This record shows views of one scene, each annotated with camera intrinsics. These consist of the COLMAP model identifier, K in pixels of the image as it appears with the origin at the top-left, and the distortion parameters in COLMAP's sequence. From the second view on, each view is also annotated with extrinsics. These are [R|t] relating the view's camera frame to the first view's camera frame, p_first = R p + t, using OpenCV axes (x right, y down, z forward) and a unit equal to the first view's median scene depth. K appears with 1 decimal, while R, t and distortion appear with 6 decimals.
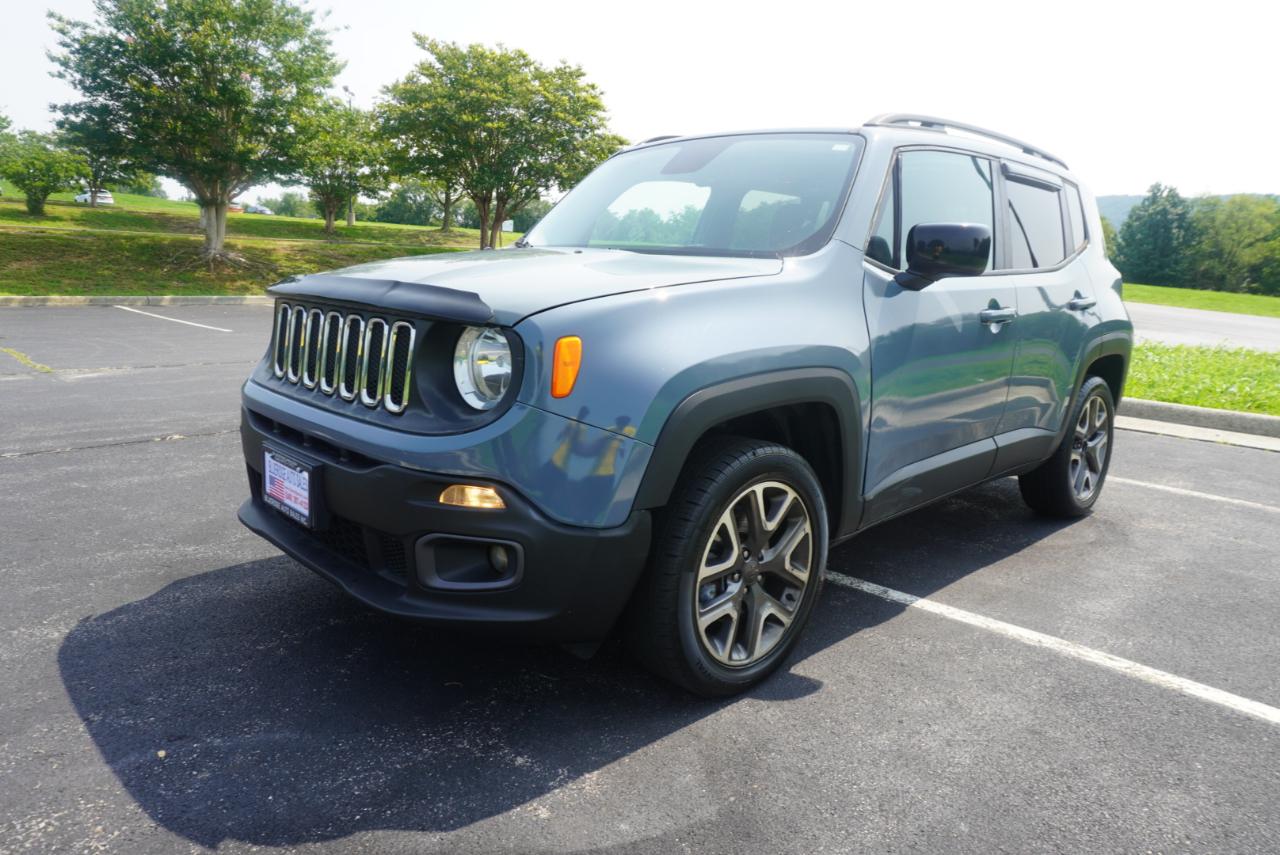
lens RADIAL K [[851.5, 0, 637.2], [0, 851.5, 425.3], [0, 0, 1]] dist [-0.045377, 0.028638]
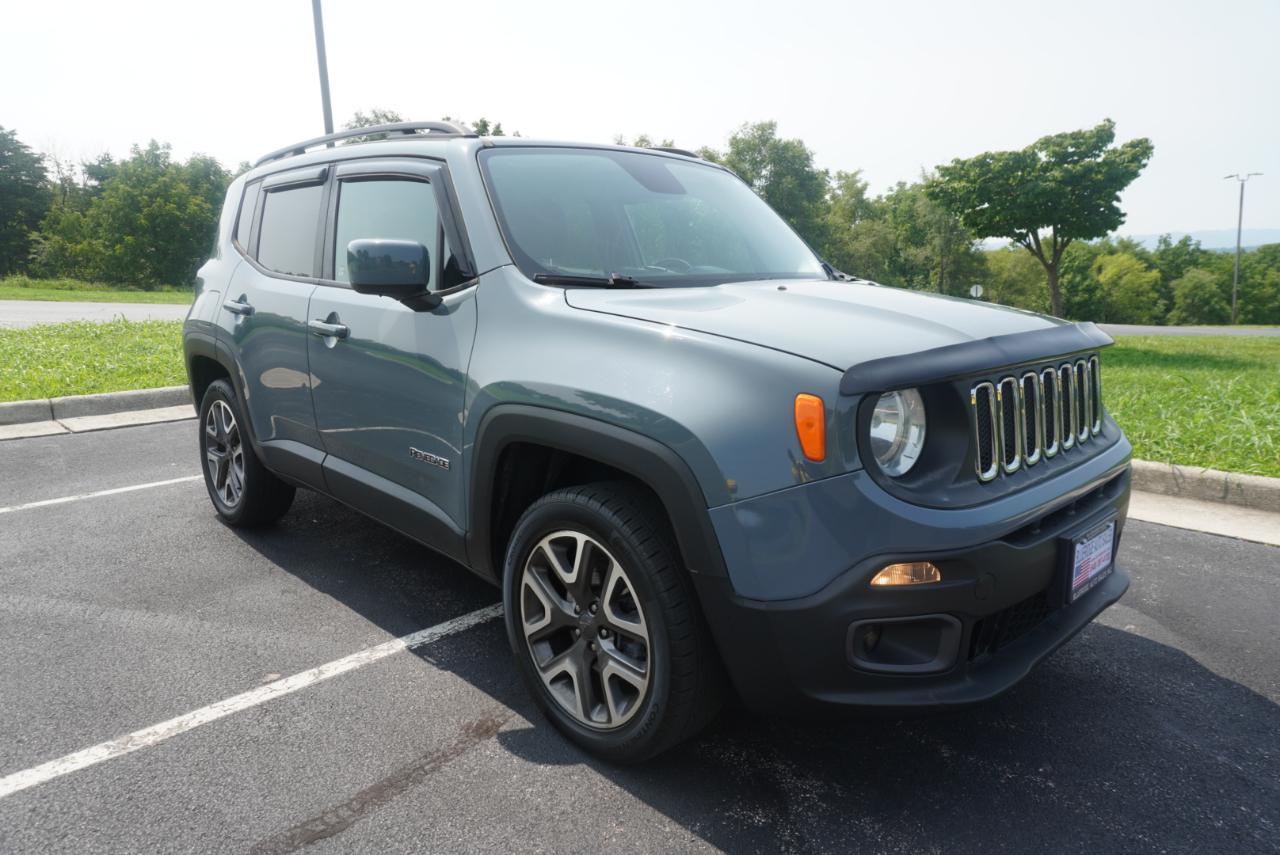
lens RADIAL K [[851.5, 0, 637.6], [0, 851.5, 425.9], [0, 0, 1]] dist [-0.045377, 0.028638]
pose [[-0.005240, -0.229429, 0.973311, -0.926251], [0.184083, 0.956469, 0.226450, -0.267184], [-0.982897, 0.180357, 0.037222, 1.035761]]
